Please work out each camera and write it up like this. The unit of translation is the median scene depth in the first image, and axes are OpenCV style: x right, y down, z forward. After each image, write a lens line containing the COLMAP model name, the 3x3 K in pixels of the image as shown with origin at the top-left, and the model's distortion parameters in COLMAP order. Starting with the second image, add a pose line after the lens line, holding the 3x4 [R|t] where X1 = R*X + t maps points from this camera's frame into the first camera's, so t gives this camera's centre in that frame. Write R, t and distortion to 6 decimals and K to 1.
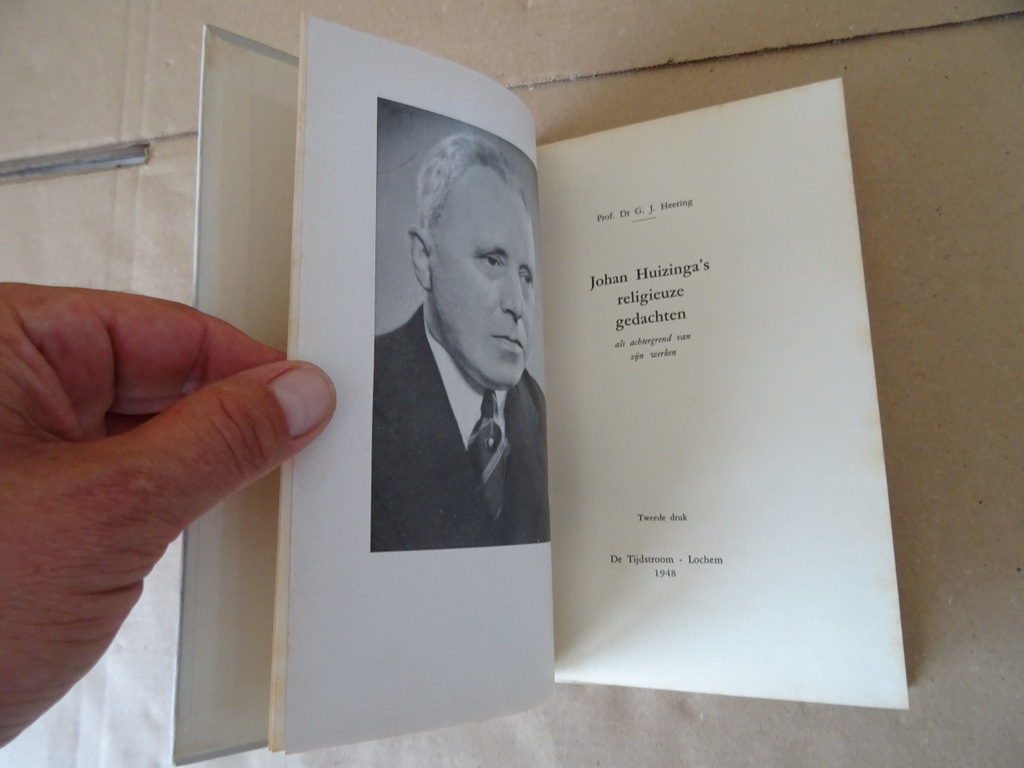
lens RADIAL K [[728.4, 0, 516.8], [0, 728.4, 385.7], [0, 0, 1]] dist [0.019965, 0.001004]
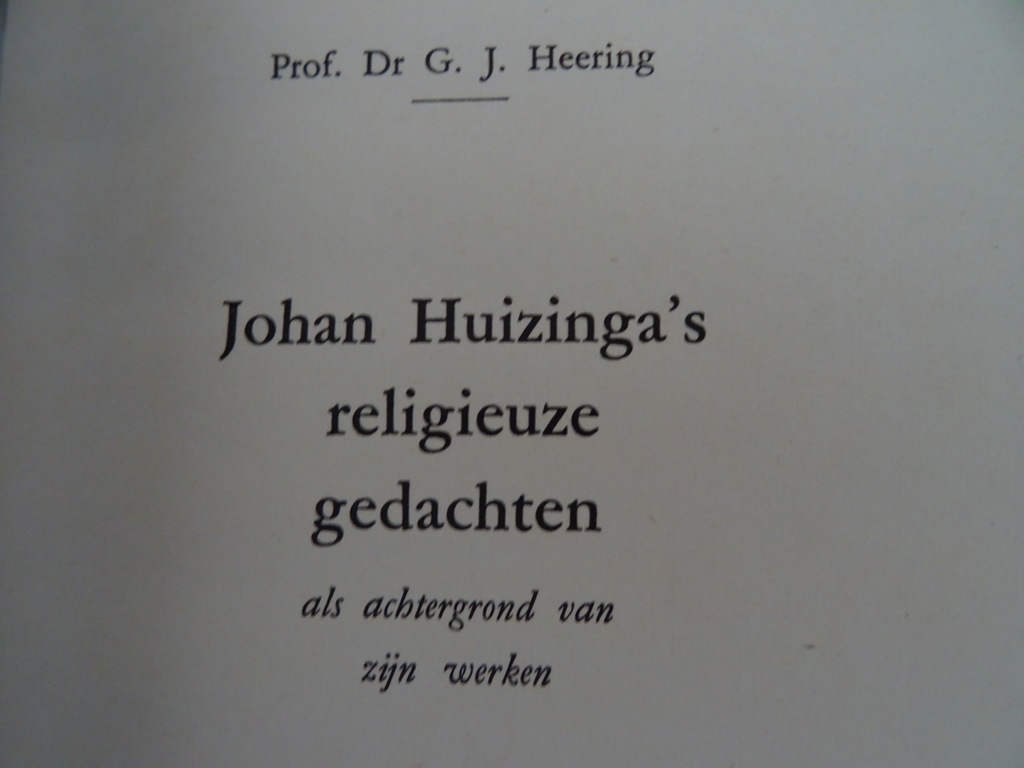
lens RADIAL K [[728.4, 0, 513.2], [0, 728.4, 383.9], [0, 0, 1]] dist [0.019965, 0.001004]
pose [[0.943745, 0.063309, 0.324558, 0.119263], [-0.086026, 0.994711, 0.056116, -0.149583], [-0.319289, -0.080880, 0.944200, 0.765217]]
